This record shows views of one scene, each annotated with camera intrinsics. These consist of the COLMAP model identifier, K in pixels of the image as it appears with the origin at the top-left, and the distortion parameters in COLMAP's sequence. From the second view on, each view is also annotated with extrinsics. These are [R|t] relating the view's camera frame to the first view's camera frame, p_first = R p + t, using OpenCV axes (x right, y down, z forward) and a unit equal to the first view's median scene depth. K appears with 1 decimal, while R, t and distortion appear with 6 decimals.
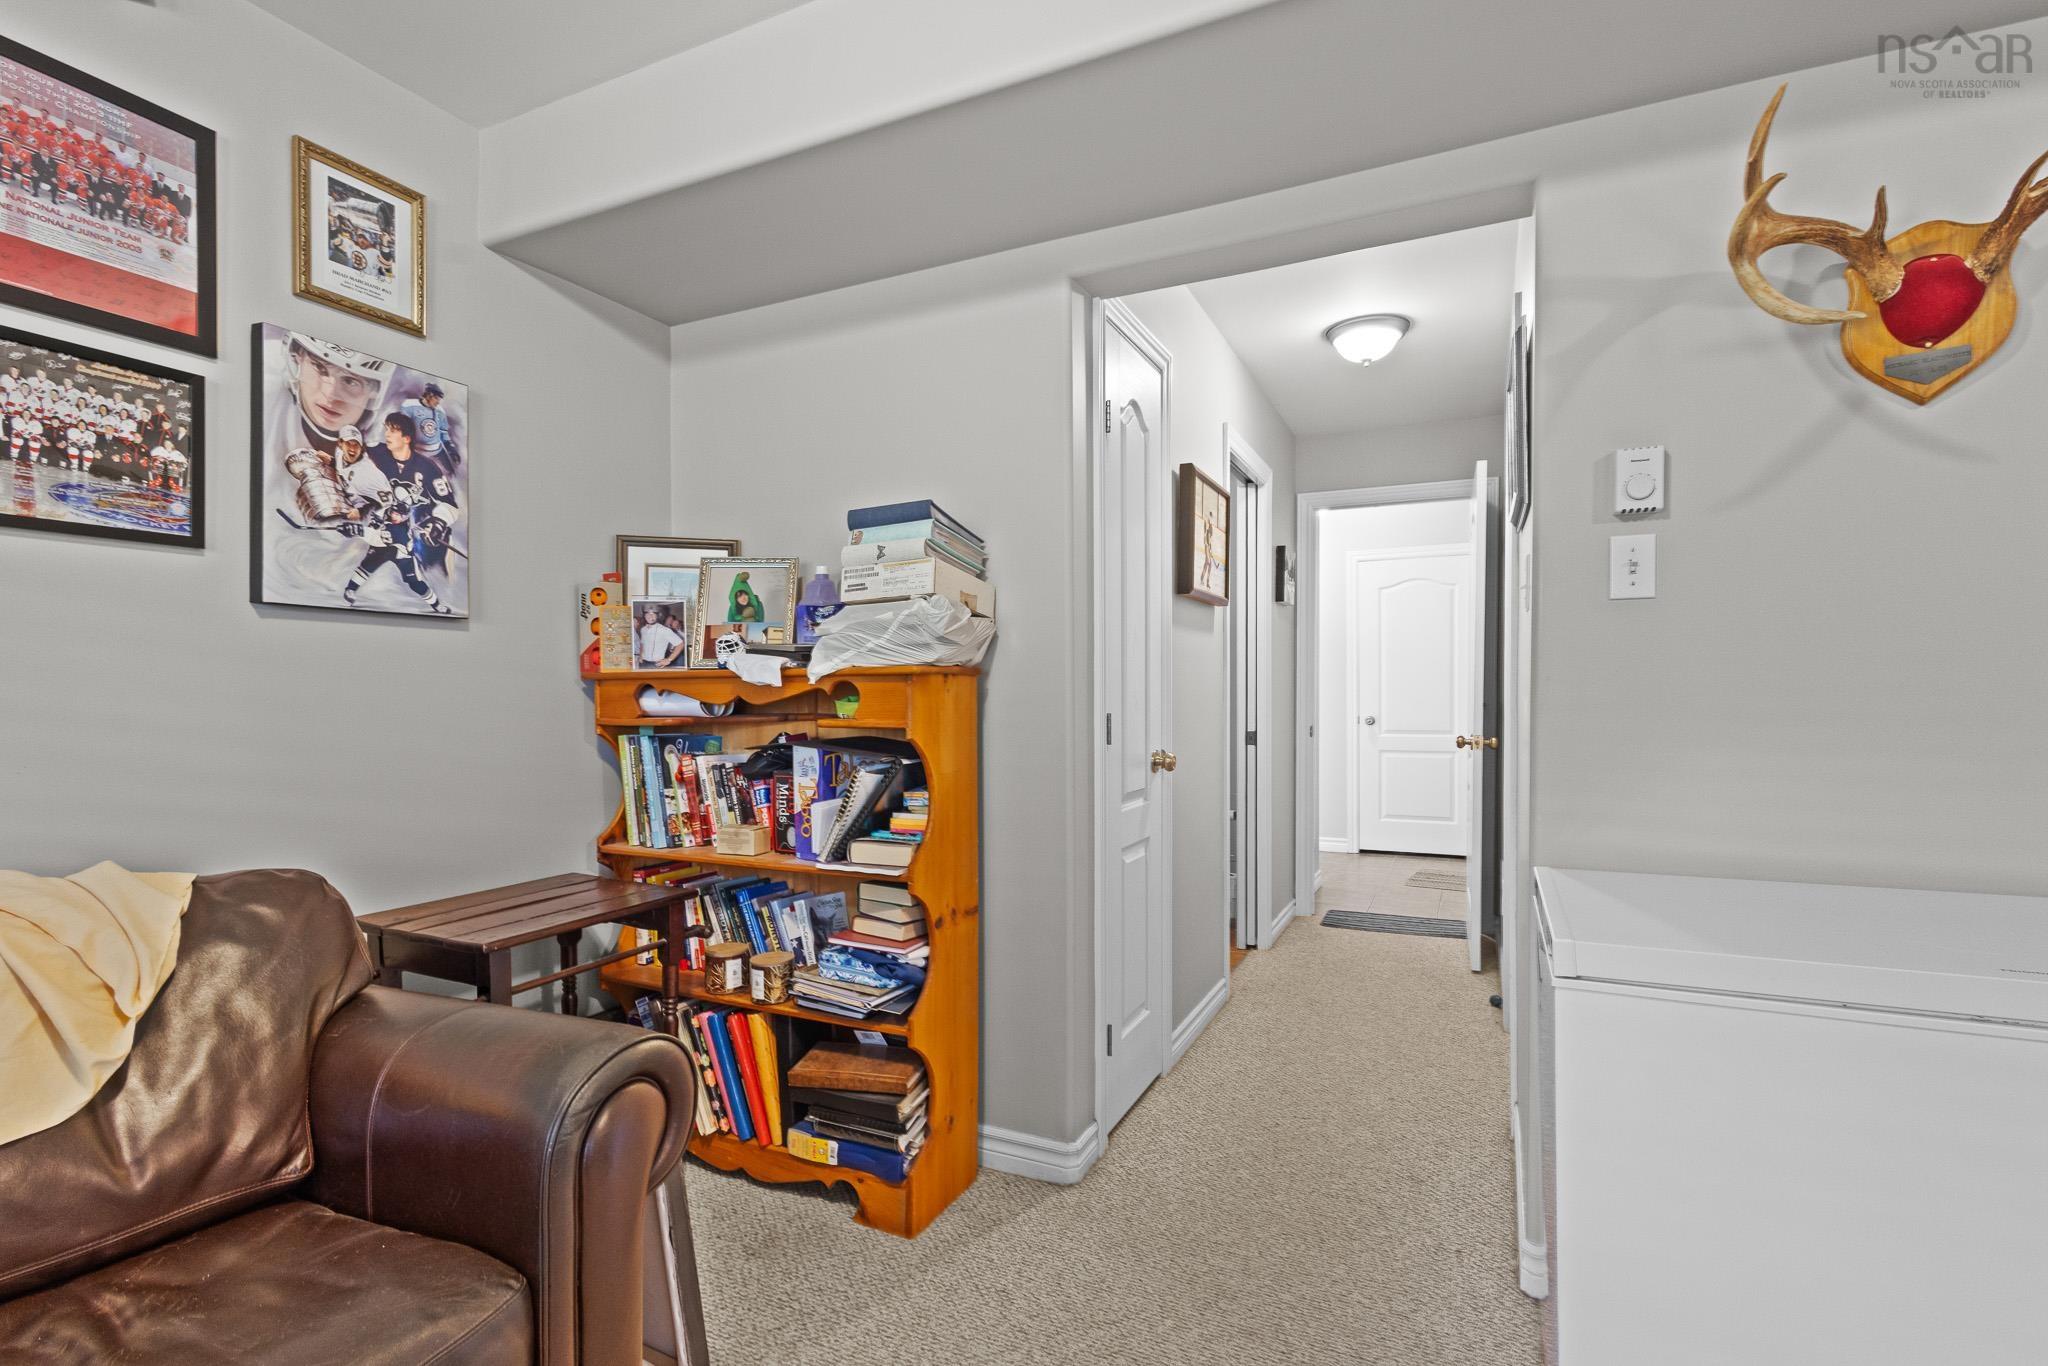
lens RADIAL K [[946.3, 0, 1012.8], [0, 946.3, 704.9], [0, 0, 1]] dist [0.007129, -0.001652]
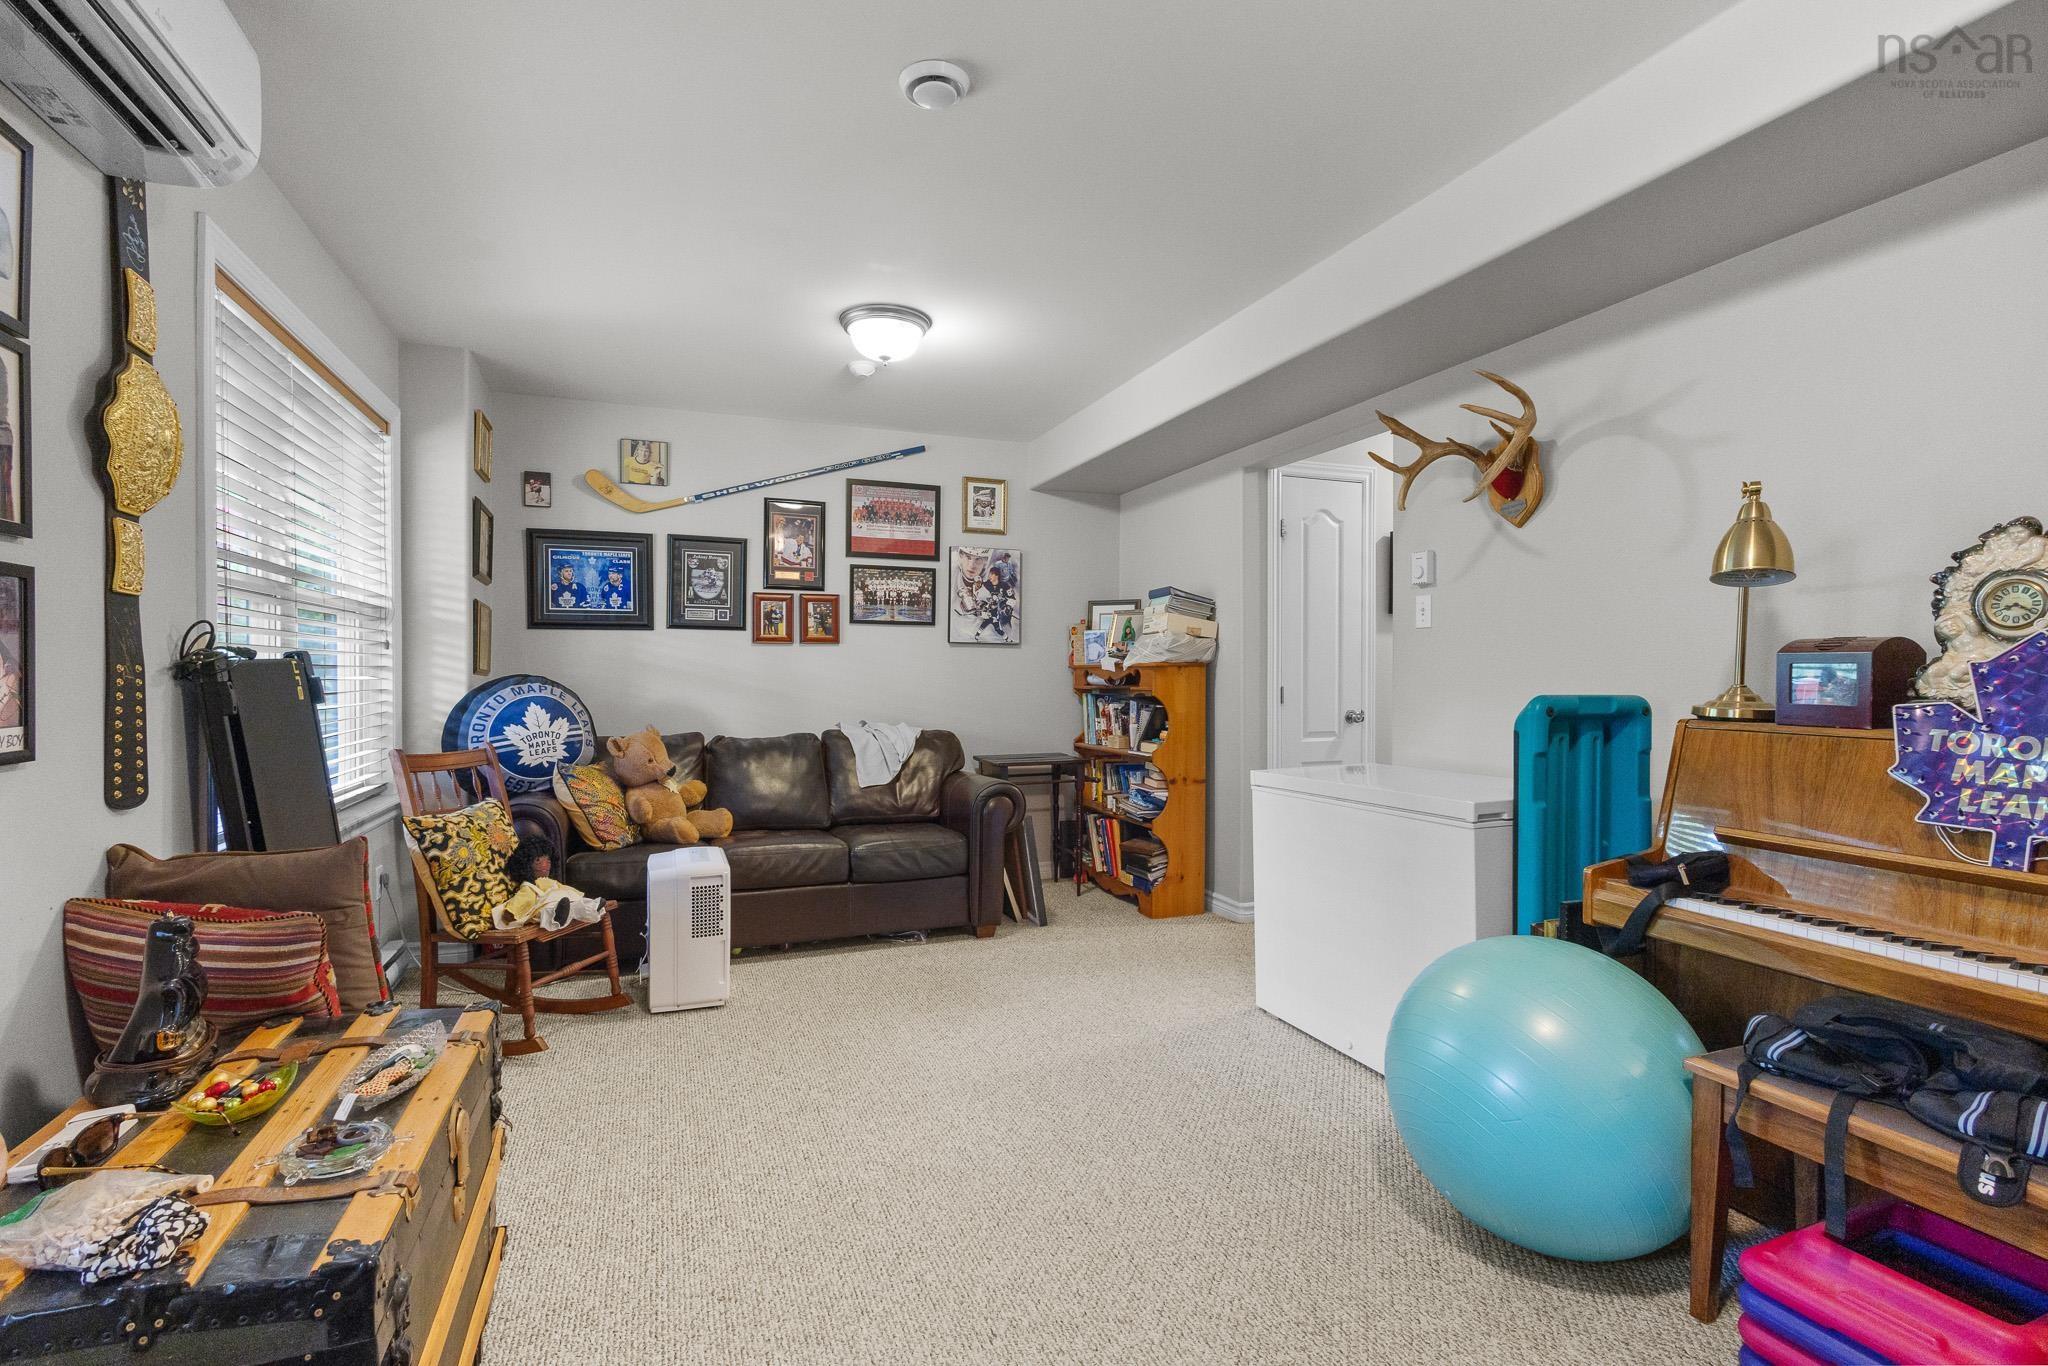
lens RADIAL K [[946.3, 0, 1030.8], [0, 946.3, 680.2], [0, 0, 1]] dist [0.007129, -0.001652]
pose [[0.727820, 0.009978, -0.685696, 1.201884], [-0.015241, 0.999883, -0.001628, 0.008136], [0.685599, 0.011635, 0.727887, -0.818626]]
